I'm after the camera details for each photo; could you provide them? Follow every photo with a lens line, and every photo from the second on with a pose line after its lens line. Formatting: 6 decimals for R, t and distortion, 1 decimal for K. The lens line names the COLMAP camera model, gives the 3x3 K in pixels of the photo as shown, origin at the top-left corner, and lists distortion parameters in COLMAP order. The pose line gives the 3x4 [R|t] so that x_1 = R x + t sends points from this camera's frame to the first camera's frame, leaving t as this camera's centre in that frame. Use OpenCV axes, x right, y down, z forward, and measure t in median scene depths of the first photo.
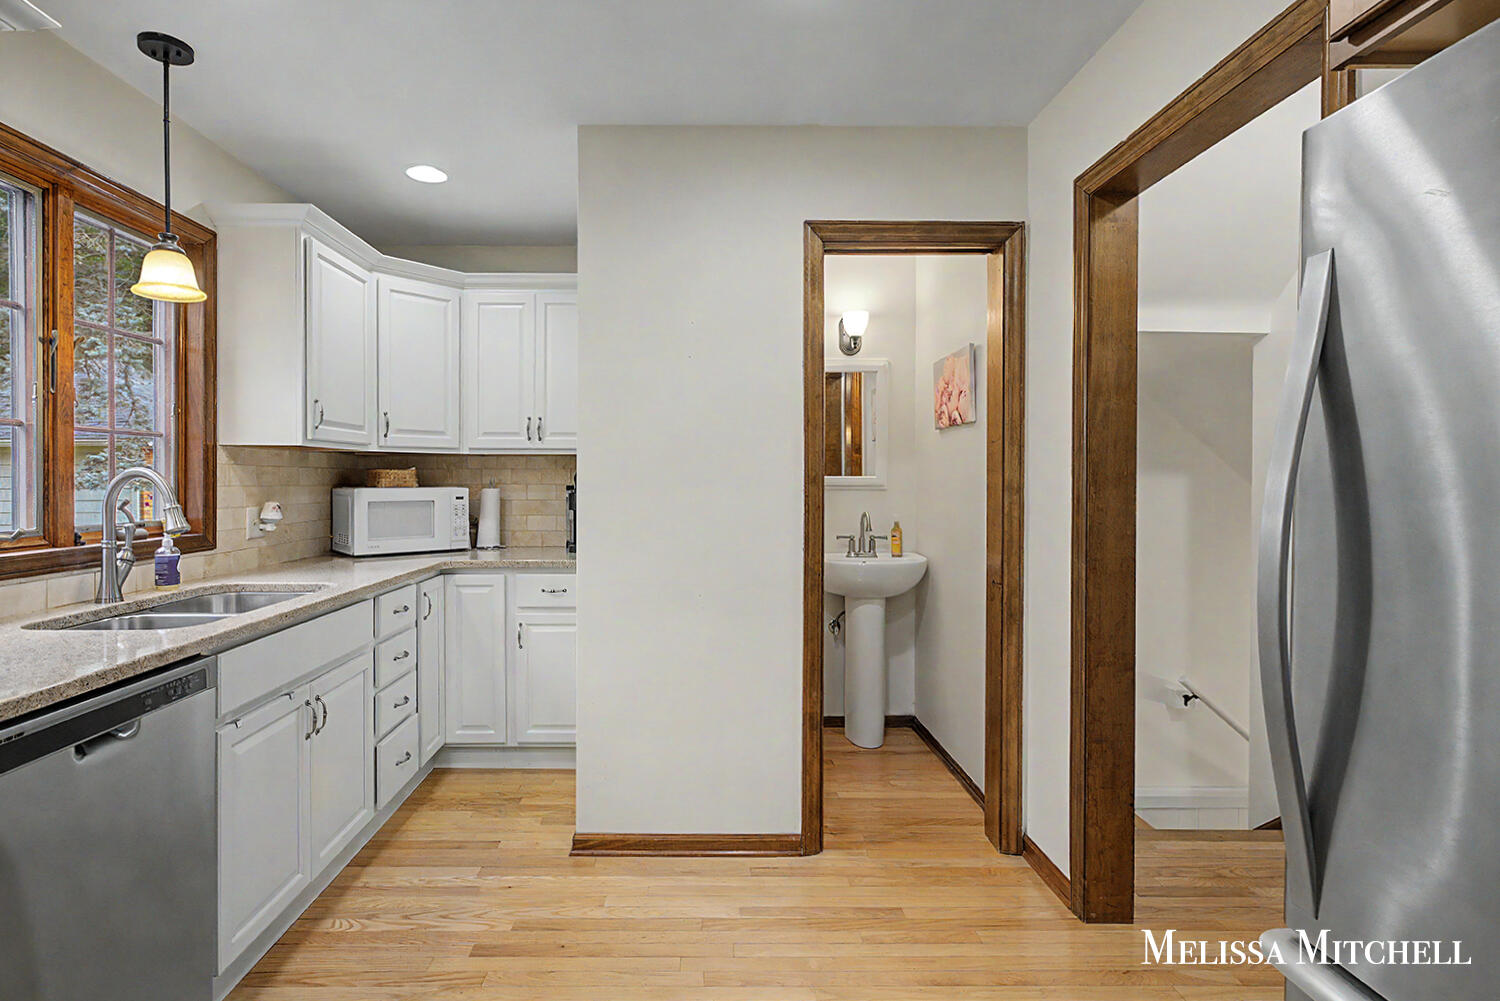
lens RADIAL K [[749.1, 0, 705.4], [0, 749.1, 482.8], [0, 0, 1]] dist [-0.002287, 0.003739]
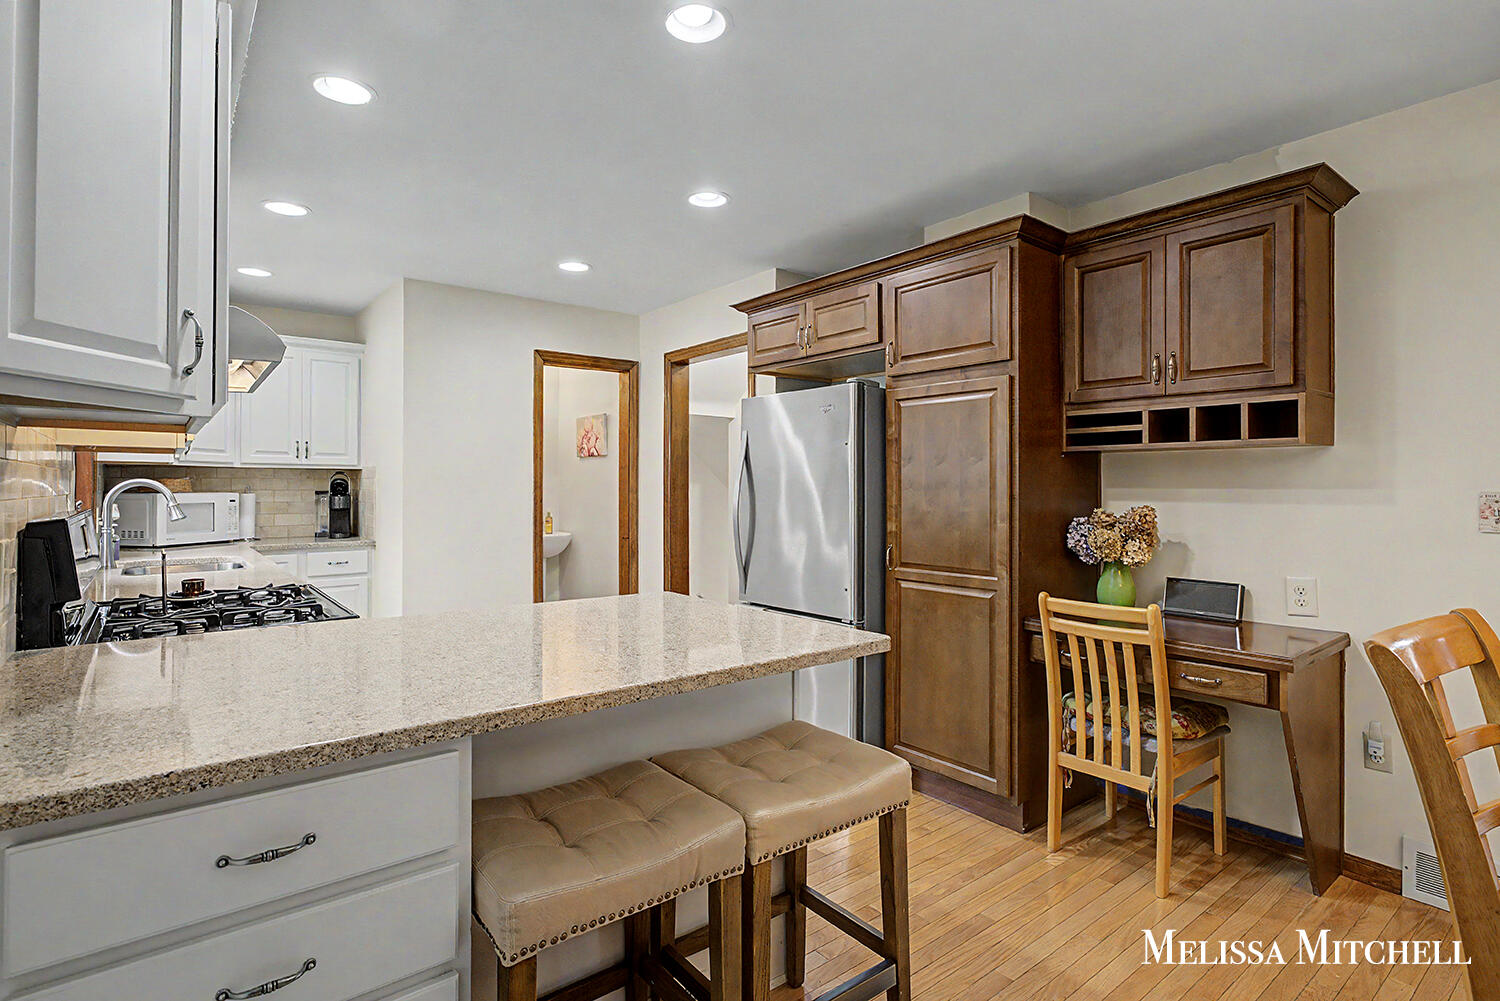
lens RADIAL K [[749.1, 0, 750.6], [0, 749.1, 491.6], [0, 0, 1]] dist [-0.002287, 0.003739]
pose [[0.784201, -0.003136, 0.620499, -0.497019], [0.002789, 0.999995, 0.001529, 0.005398], [-0.620501, 0.000531, 0.784206, -0.652858]]
